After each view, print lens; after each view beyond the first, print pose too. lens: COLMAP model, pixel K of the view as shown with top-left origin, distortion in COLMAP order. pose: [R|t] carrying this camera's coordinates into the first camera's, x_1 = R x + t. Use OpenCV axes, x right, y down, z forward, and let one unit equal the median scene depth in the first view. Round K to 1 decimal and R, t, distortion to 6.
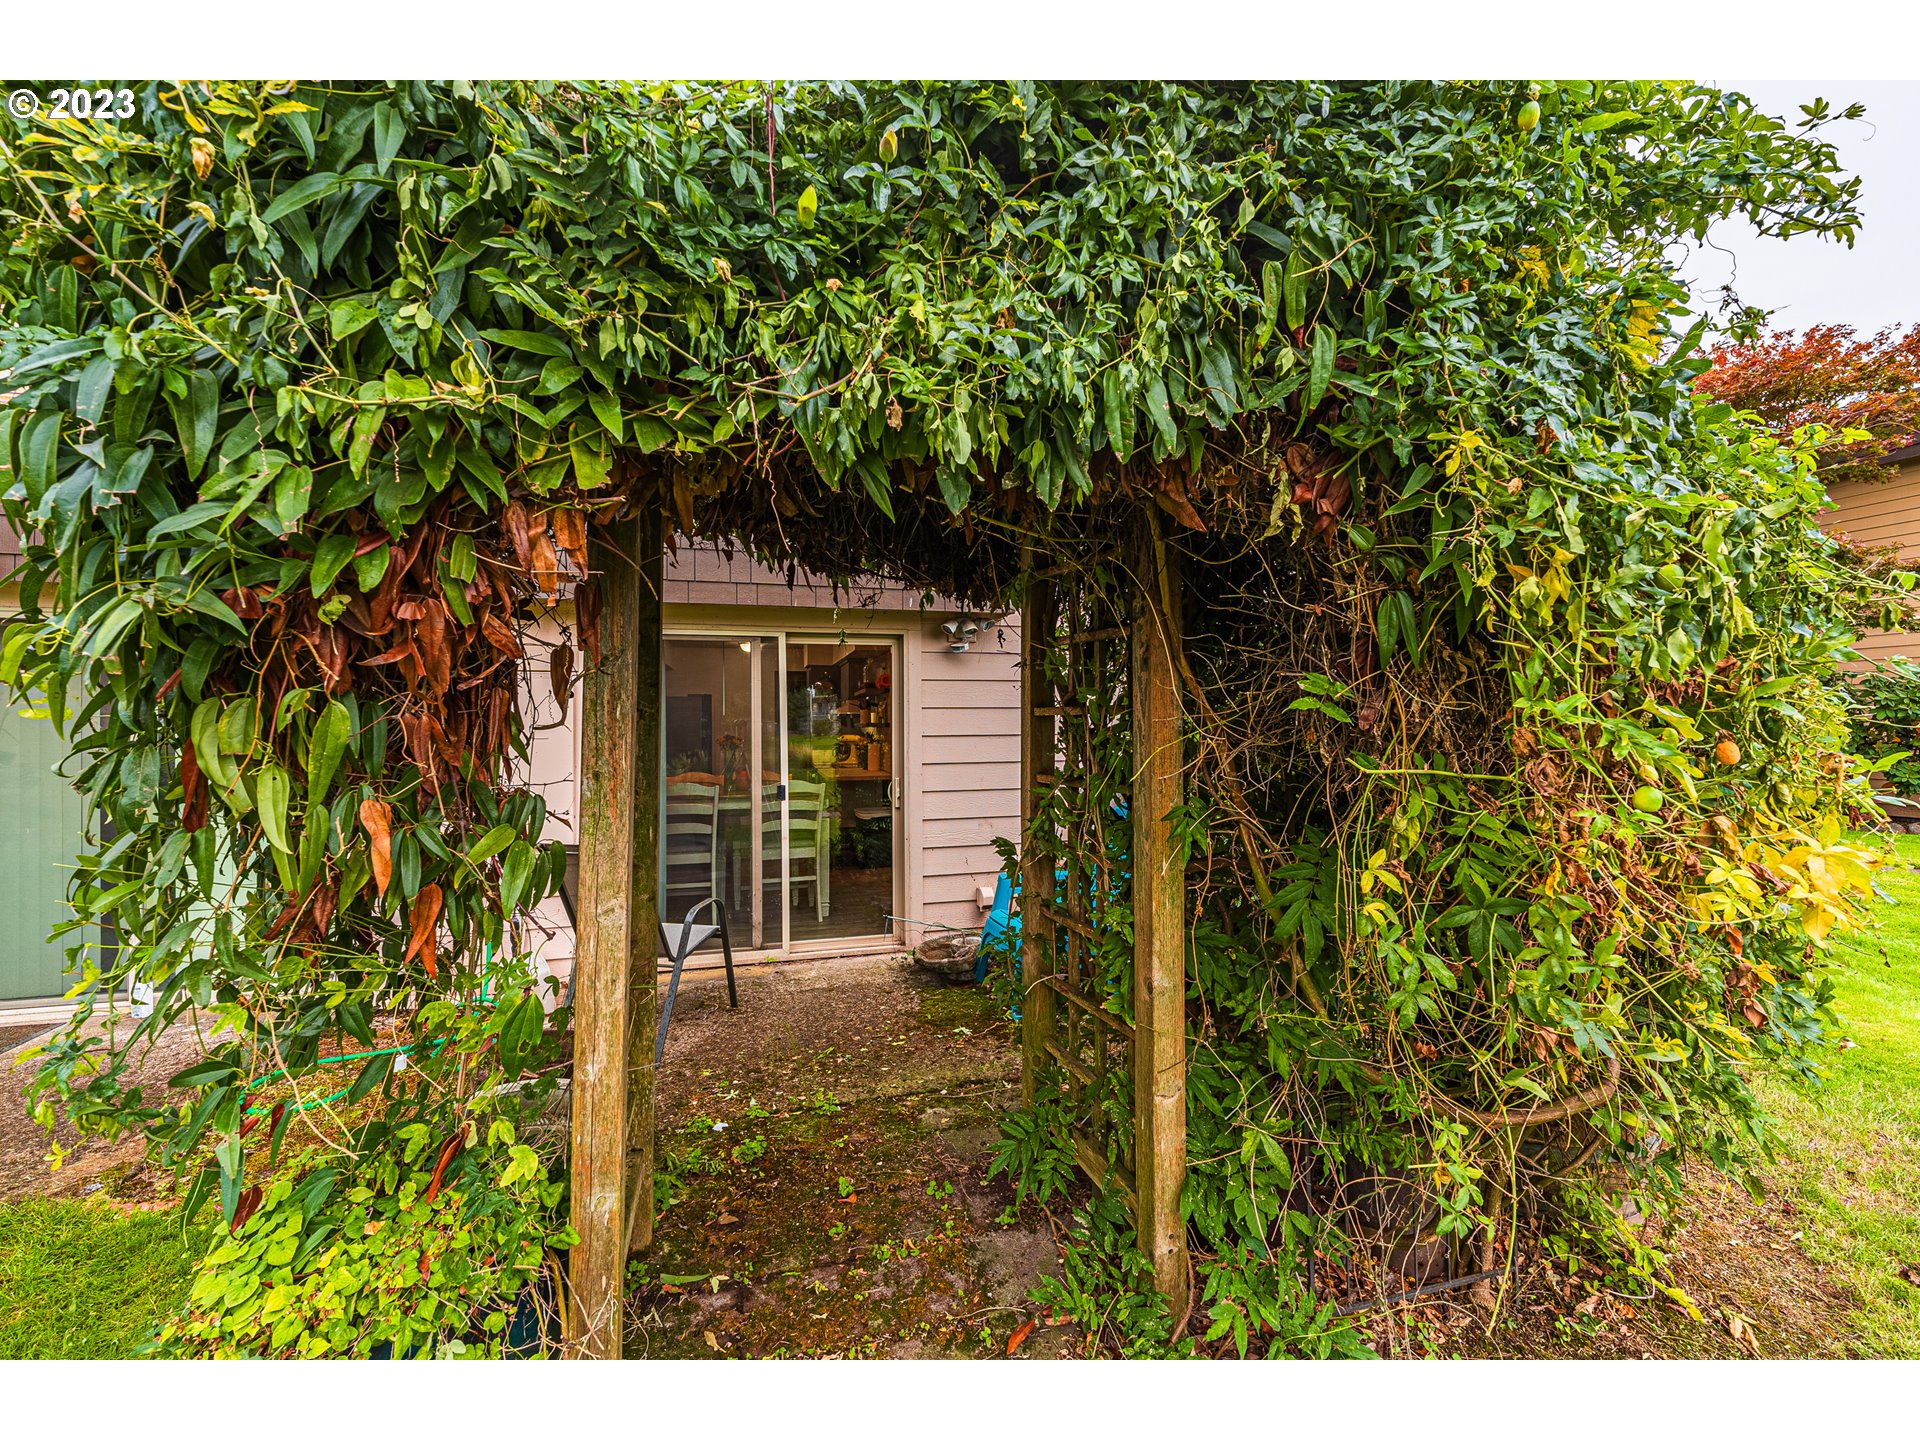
lens RADIAL K [[778.6, 0, 960.9], [0, 778.6, 718.3], [0, 0, 1]] dist [0.002265, 0.000239]
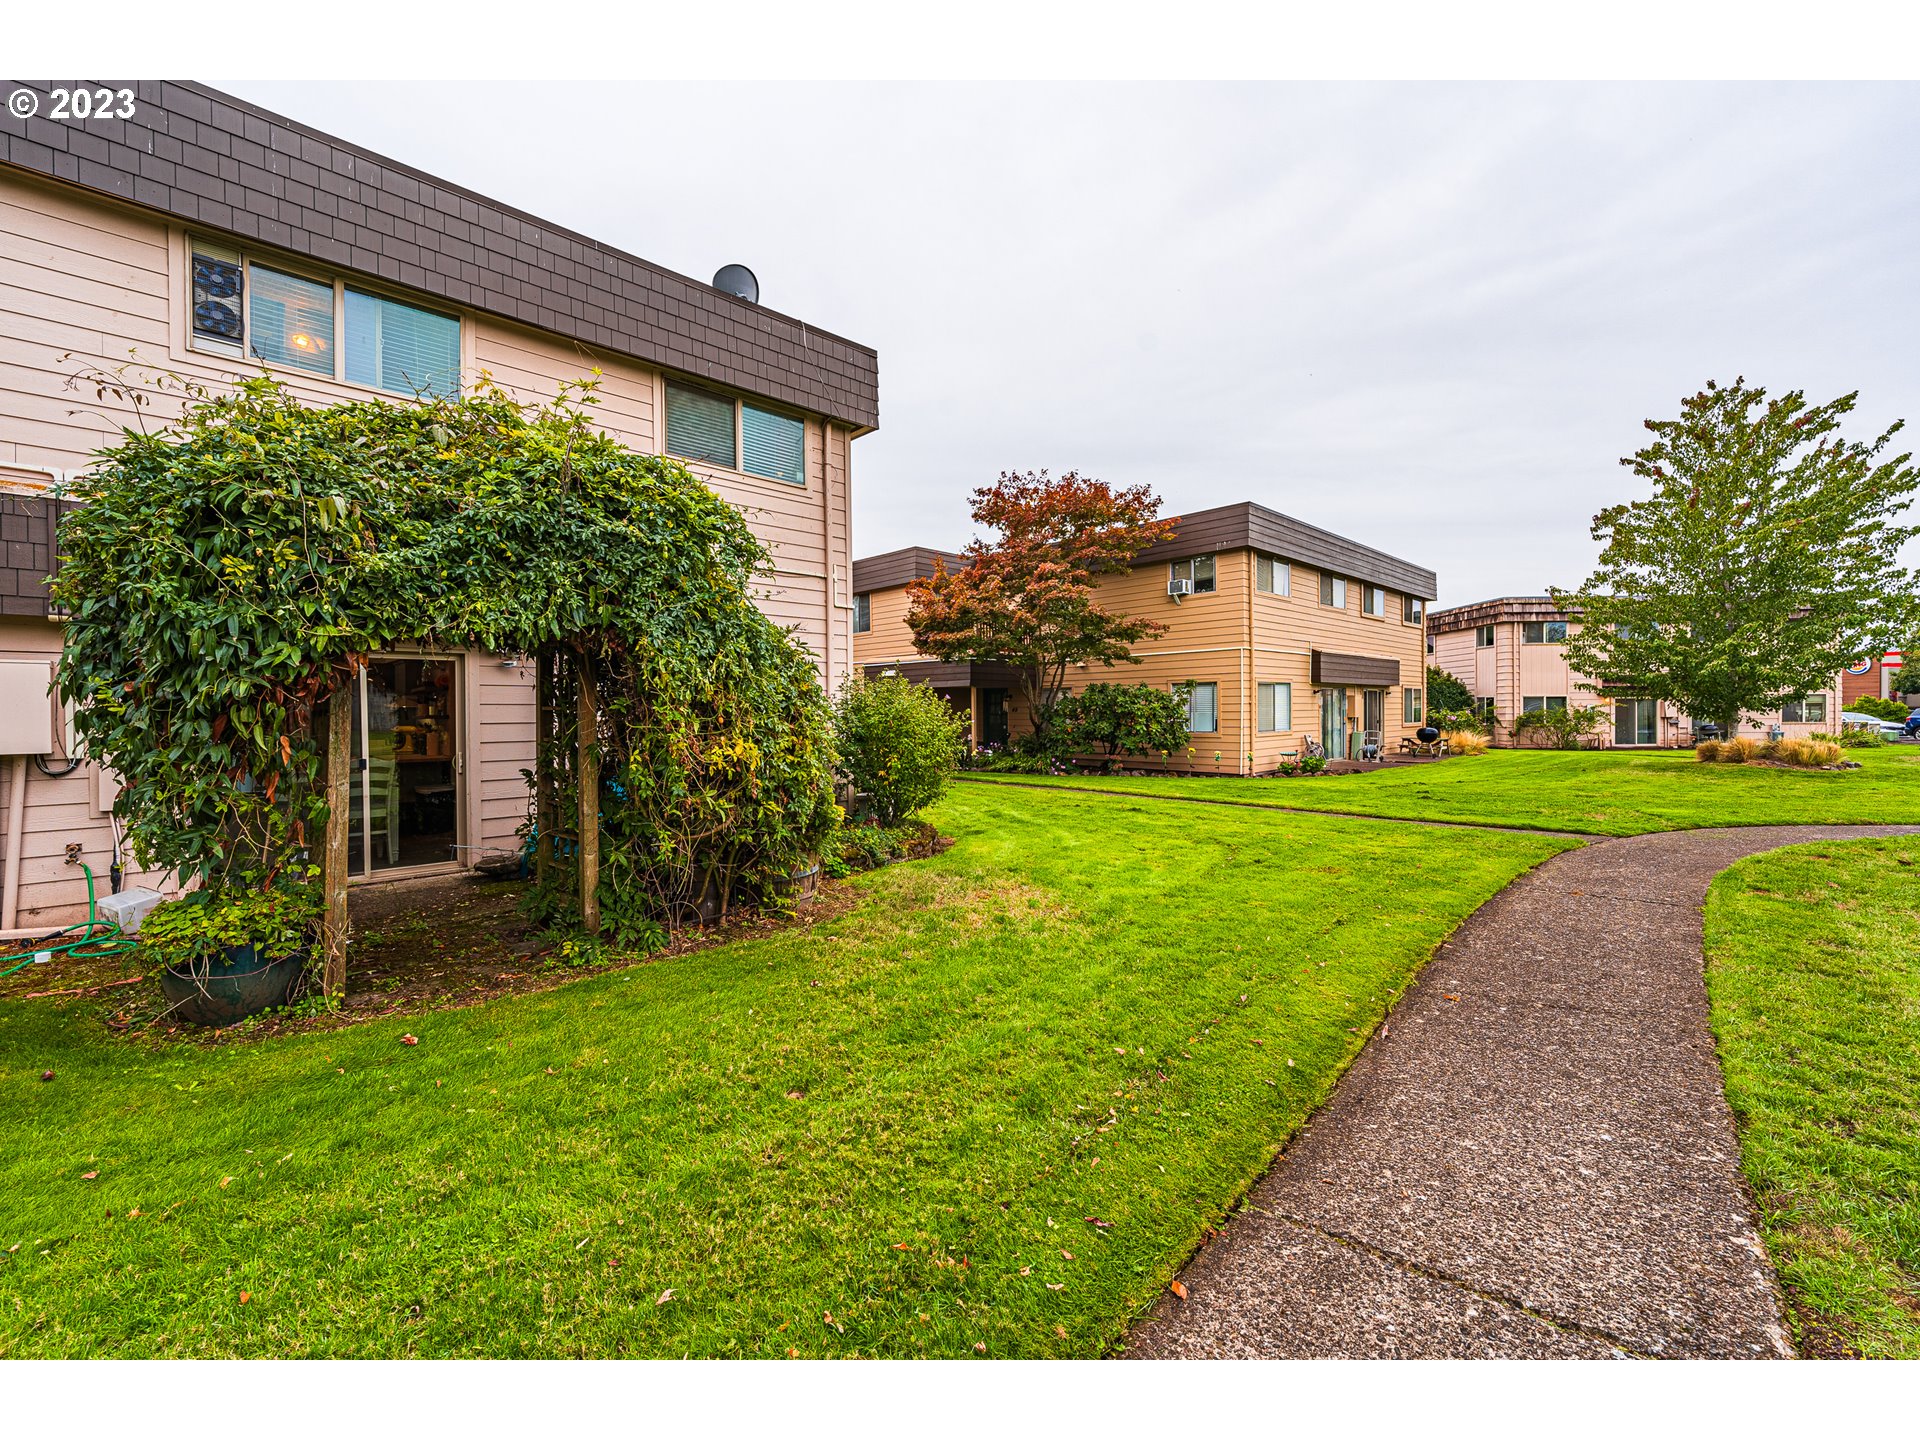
lens RADIAL K [[778.6, 0, 958.2], [0, 778.6, 717.0], [0, 0, 1]] dist [0.002265, 0.000239]
pose [[0.877368, -0.004127, 0.479801, 0.093485], [0.000594, 0.999972, 0.007517, 0.000619], [-0.479818, -0.006310, 0.877345, -1.890447]]
